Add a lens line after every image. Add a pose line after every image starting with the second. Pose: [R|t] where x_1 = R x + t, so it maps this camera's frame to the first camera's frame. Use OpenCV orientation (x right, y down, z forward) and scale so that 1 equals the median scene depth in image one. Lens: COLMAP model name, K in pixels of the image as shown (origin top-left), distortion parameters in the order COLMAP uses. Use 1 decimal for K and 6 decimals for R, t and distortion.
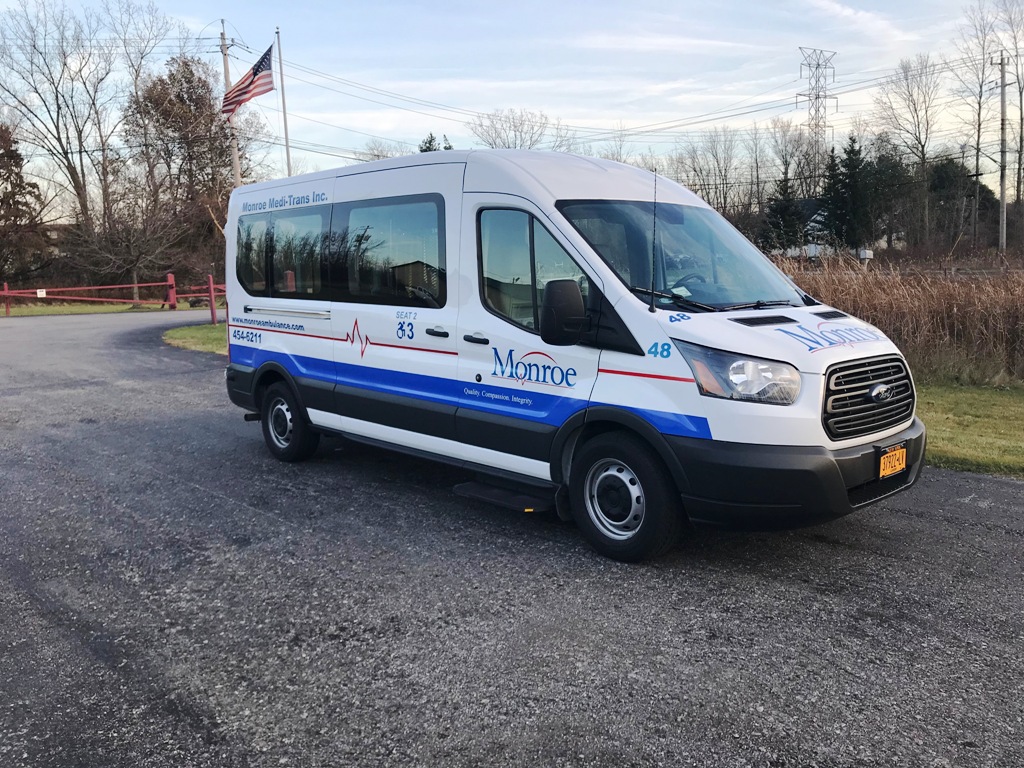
lens RADIAL K [[842.3, 0, 508.6], [0, 842.3, 384.1], [0, 0, 1]] dist [0.047233, -0.065697]
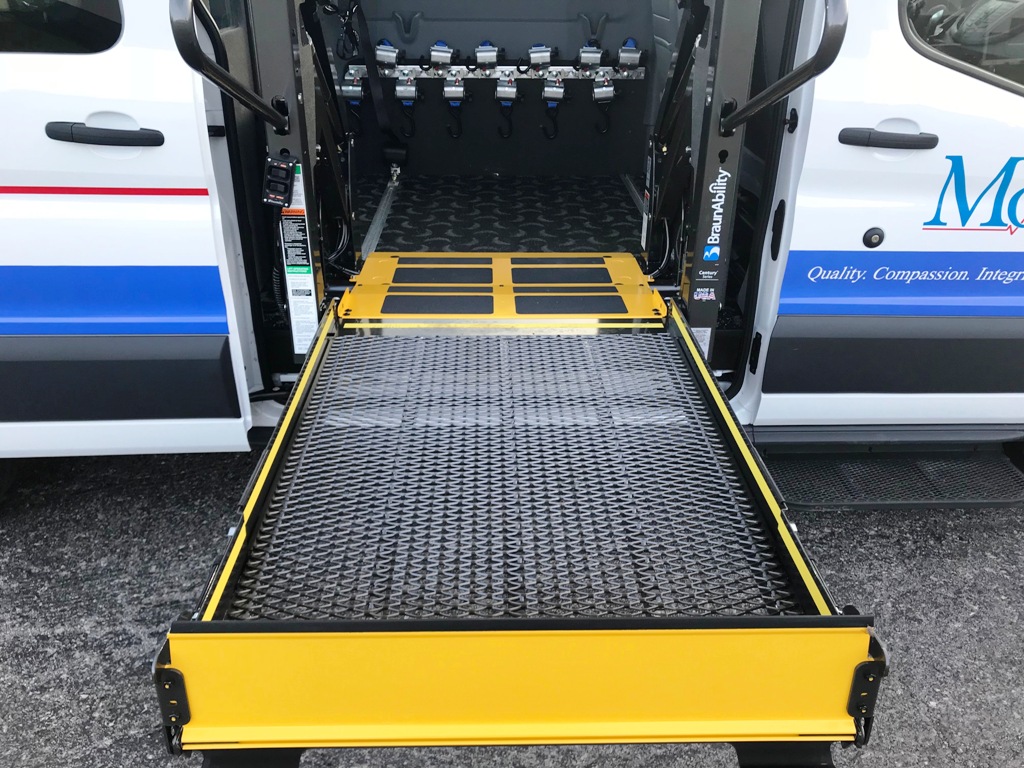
lens RADIAL K [[842.3, 0, 508.6], [0, 842.3, 384.1], [0, 0, 1]] dist [0.047233, -0.065697]
pose [[0.651681, -0.311780, 0.691452, -0.448407], [0.081976, 0.935224, 0.344437, -0.094892], [-0.754050, -0.167780, 0.635026, 0.862534]]
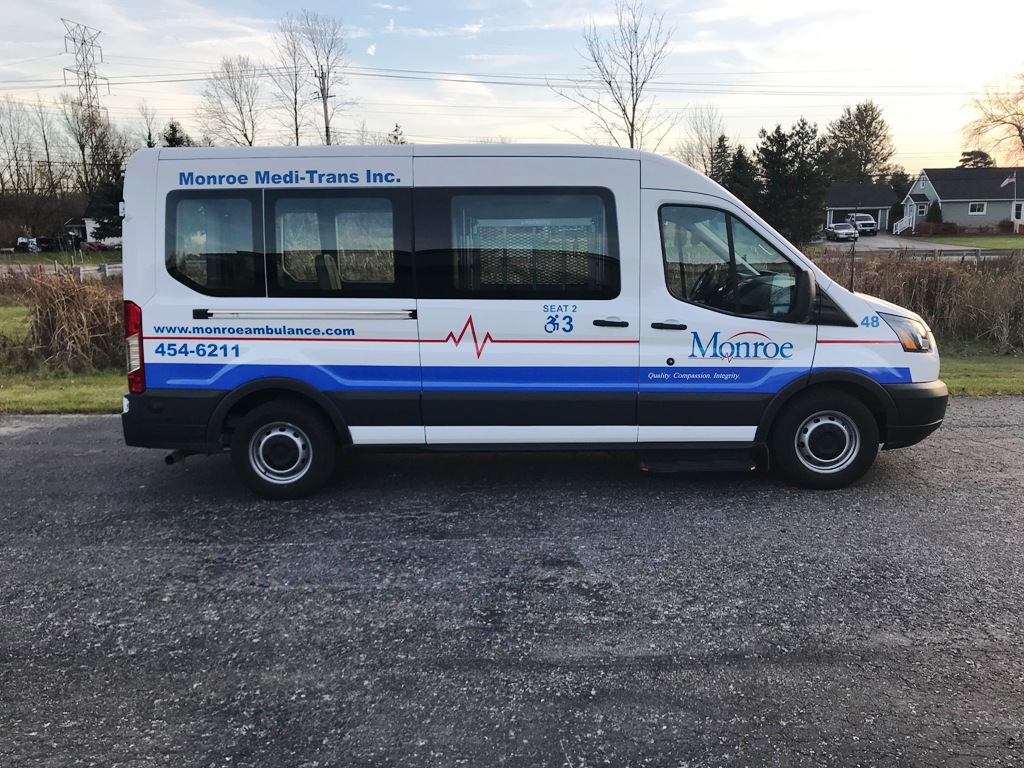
lens RADIAL K [[842.3, 0, 508.6], [0, 842.3, 384.1], [0, 0, 1]] dist [0.047233, -0.065697]
pose [[0.679527, -0.108484, 0.725585, -0.969742], [0.098504, 0.993543, 0.056296, -0.060190], [-0.727008, 0.033218, 0.685825, 0.406055]]
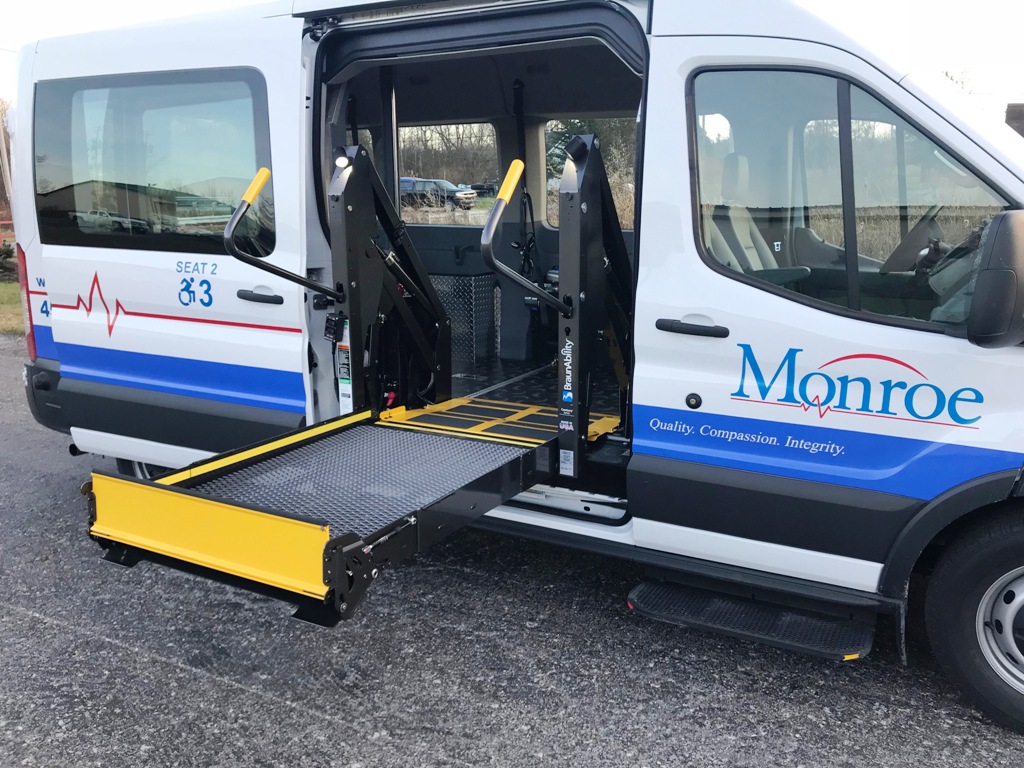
lens RADIAL K [[842.3, 0, 508.6], [0, 842.3, 384.1], [0, 0, 1]] dist [0.047233, -0.065697]
pose [[0.946852, -0.039028, 0.319293, -0.314980], [0.021875, 0.998127, 0.057136, -0.050589], [-0.320925, -0.047115, 0.945932, 0.535037]]
